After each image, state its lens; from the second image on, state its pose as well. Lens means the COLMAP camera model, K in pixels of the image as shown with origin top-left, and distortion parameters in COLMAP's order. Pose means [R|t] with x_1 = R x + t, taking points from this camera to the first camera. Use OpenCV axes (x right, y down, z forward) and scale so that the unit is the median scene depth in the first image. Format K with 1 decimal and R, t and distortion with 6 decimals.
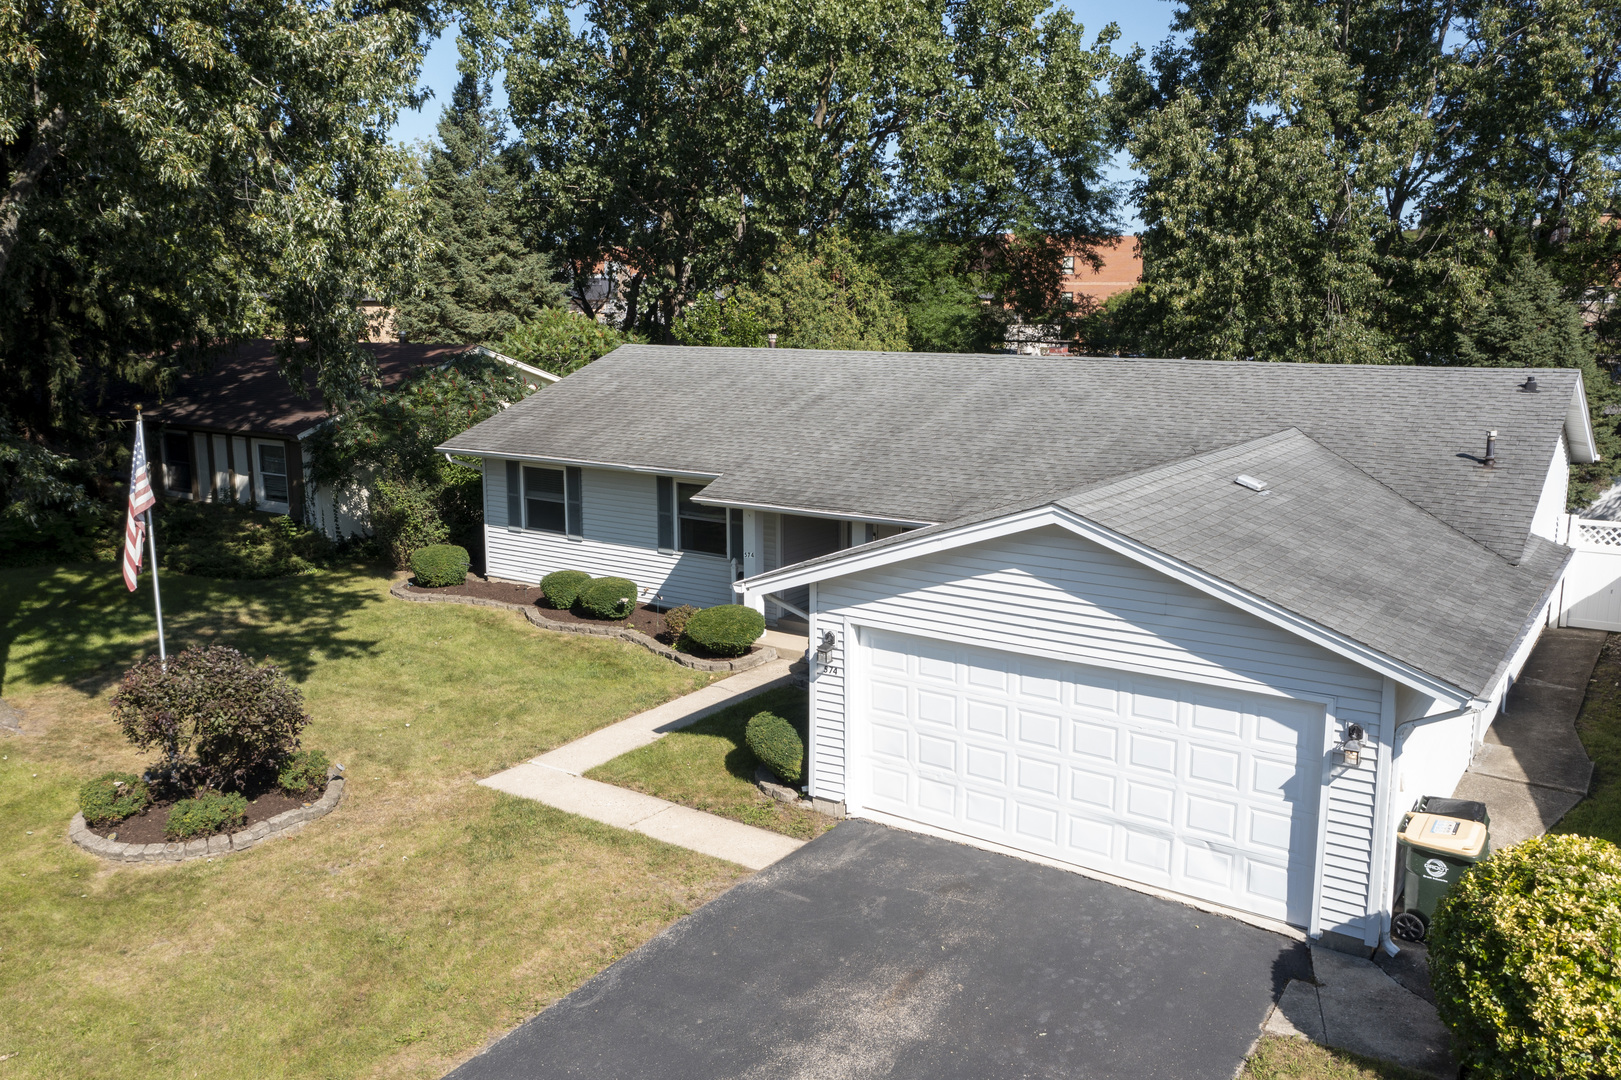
lens RADIAL K [[1284.4, 0, 811.4], [0, 1284.4, 544.7], [0, 0, 1]] dist [0.010576, 0.006583]
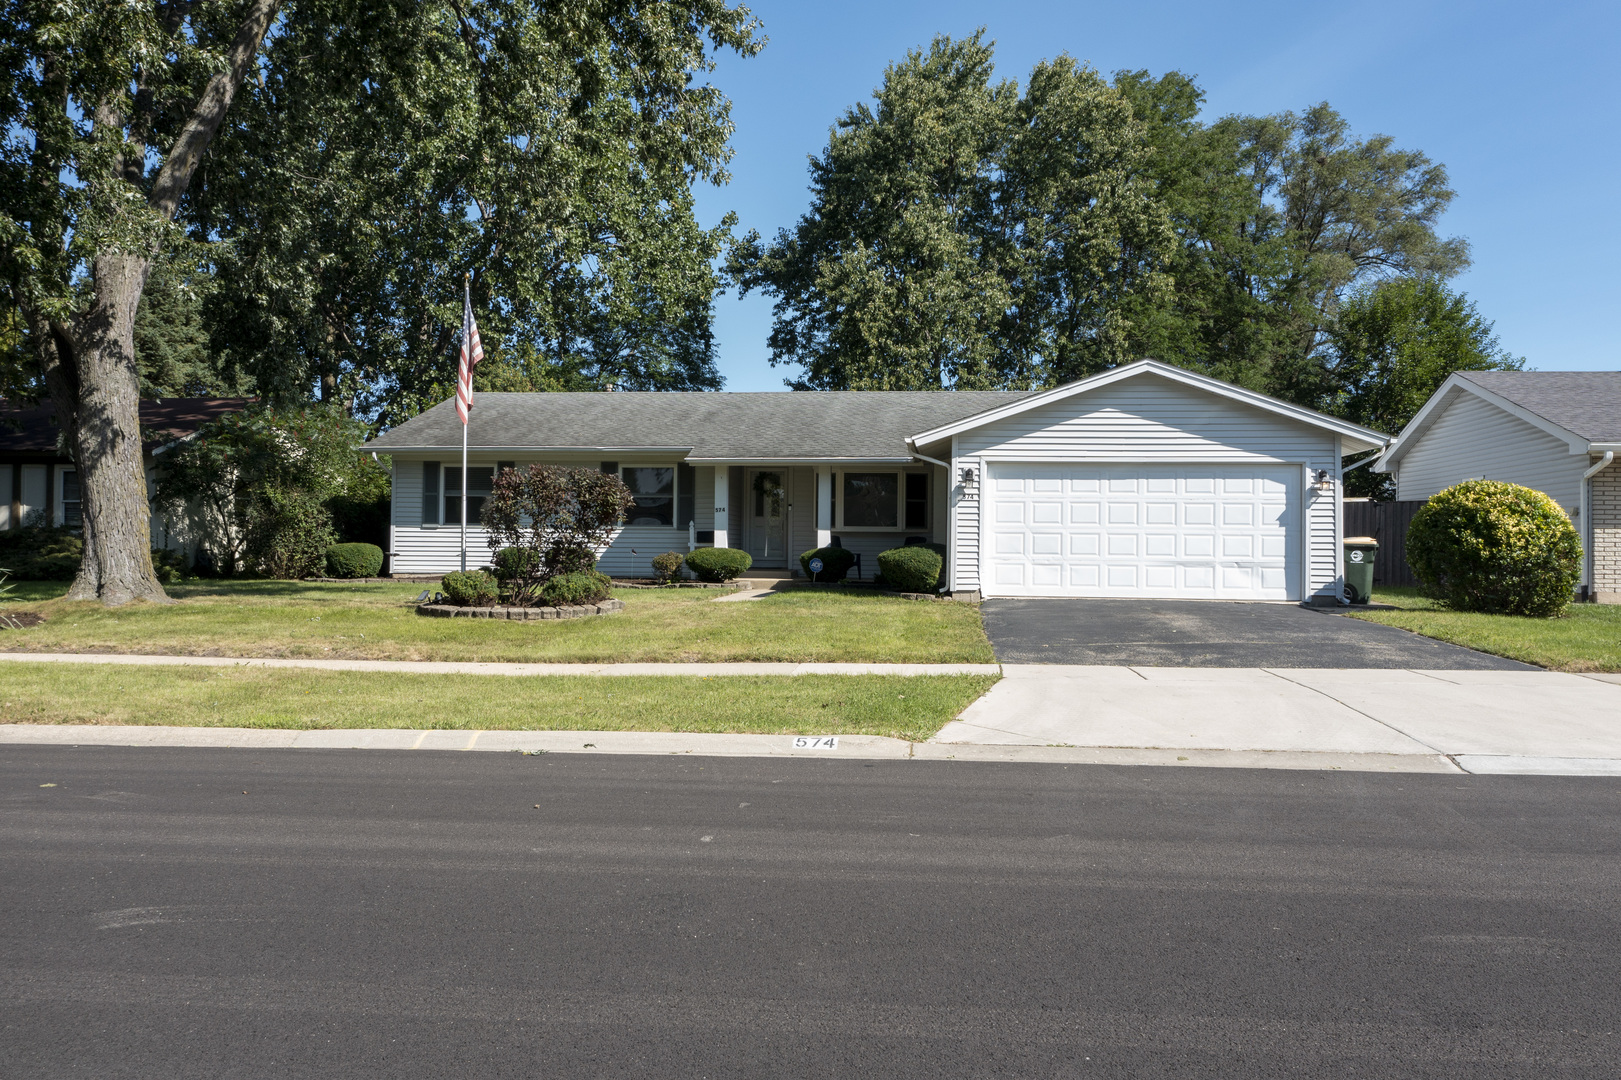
lens RADIAL K [[1284.4, 0, 799.9], [0, 1284.4, 536.6], [0, 0, 1]] dist [0.010576, 0.006583]
pose [[0.880310, 0.016162, 0.474124, -0.918350], [0.077993, 0.980890, -0.178246, 0.420951], [-0.467944, 0.193890, 0.862227, -0.171040]]
